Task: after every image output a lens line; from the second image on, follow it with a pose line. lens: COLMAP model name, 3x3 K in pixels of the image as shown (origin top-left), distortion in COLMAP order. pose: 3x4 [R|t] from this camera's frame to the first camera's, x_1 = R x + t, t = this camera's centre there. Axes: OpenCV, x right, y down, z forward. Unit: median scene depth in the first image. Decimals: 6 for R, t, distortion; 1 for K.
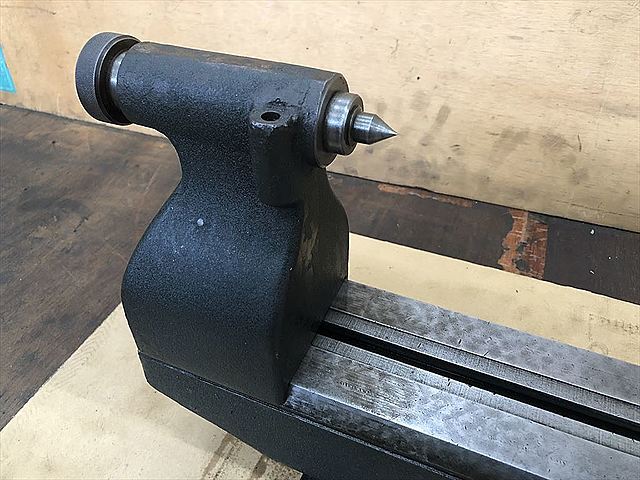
lens RADIAL K [[531.4, 0, 320.0], [0, 531.4, 240.0], [0, 0, 1]] dist [-0.001925, -0.002167]
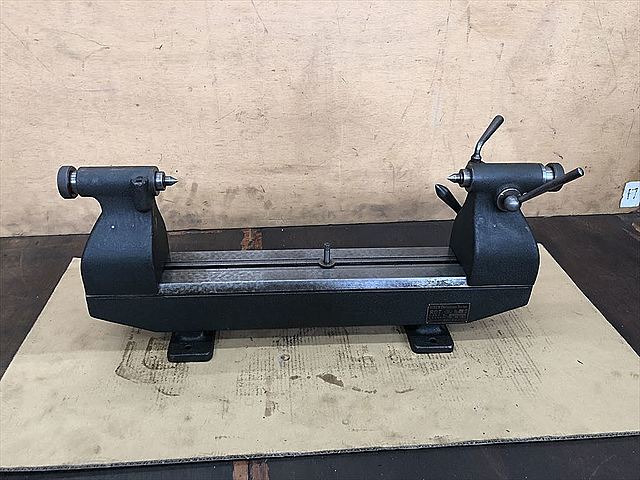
lens RADIAL K [[511.4, 0, 320.0], [0, 511.4, 240.0], [0, 0, 1]] dist [0.008376, -0.001127]
pose [[0.883978, -0.205922, 0.419738, -0.220904], [0.277216, 0.953792, -0.115897, 0.346433], [-0.376477, 0.218808, 0.900216, -0.960968]]
